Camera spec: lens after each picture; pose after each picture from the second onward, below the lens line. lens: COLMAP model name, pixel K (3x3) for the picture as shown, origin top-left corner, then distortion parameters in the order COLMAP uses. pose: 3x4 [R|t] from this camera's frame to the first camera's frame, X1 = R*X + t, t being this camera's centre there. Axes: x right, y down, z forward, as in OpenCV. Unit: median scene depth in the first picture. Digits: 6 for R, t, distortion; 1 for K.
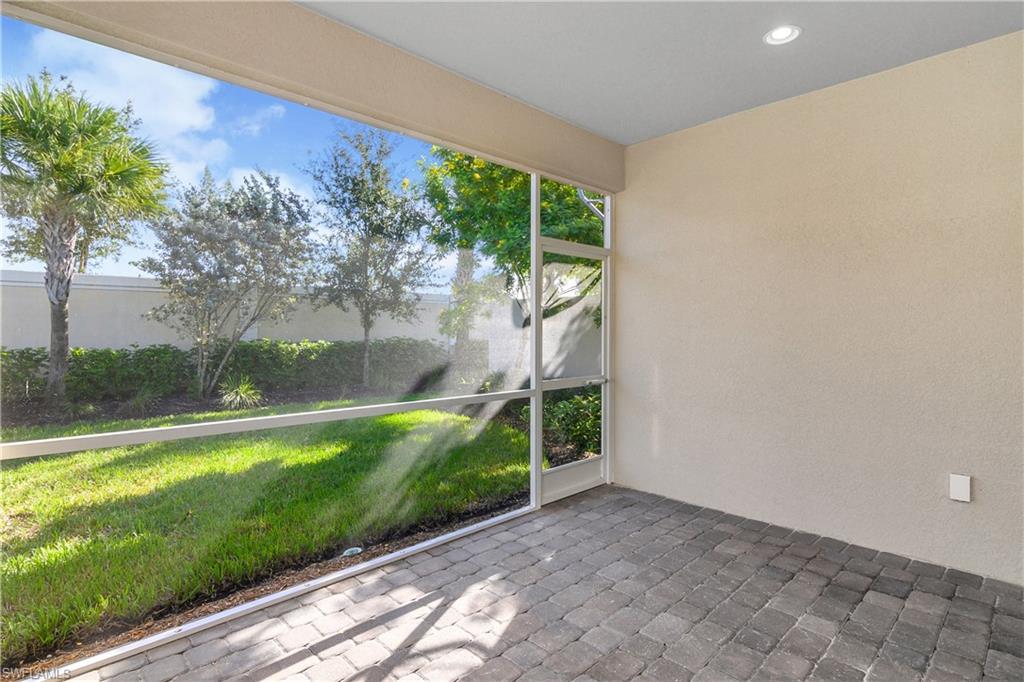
lens RADIAL K [[498.9, 0, 513.8], [0, 498.9, 335.7], [0, 0, 1]] dist [0.001389, -0.000670]
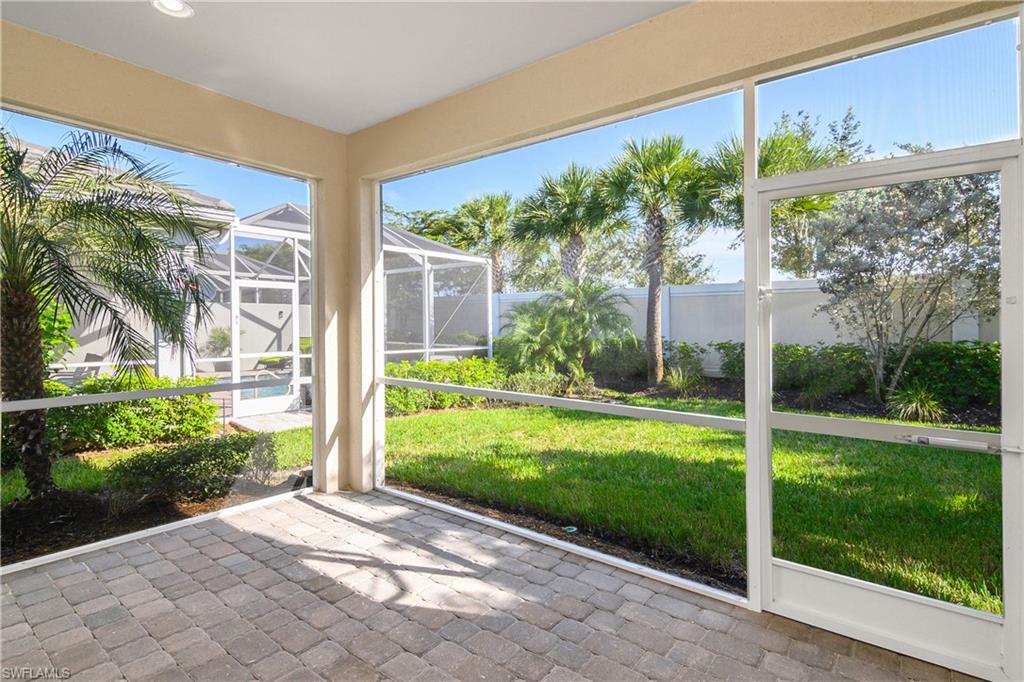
lens RADIAL K [[498.9, 0, 514.3], [0, 498.9, 336.2], [0, 0, 1]] dist [0.001389, -0.000670]
pose [[0.174527, 0.026000, -0.984309, 0.757436], [-0.022839, 0.999489, 0.022352, -0.012652], [0.984387, 0.018580, 0.175032, 0.715699]]
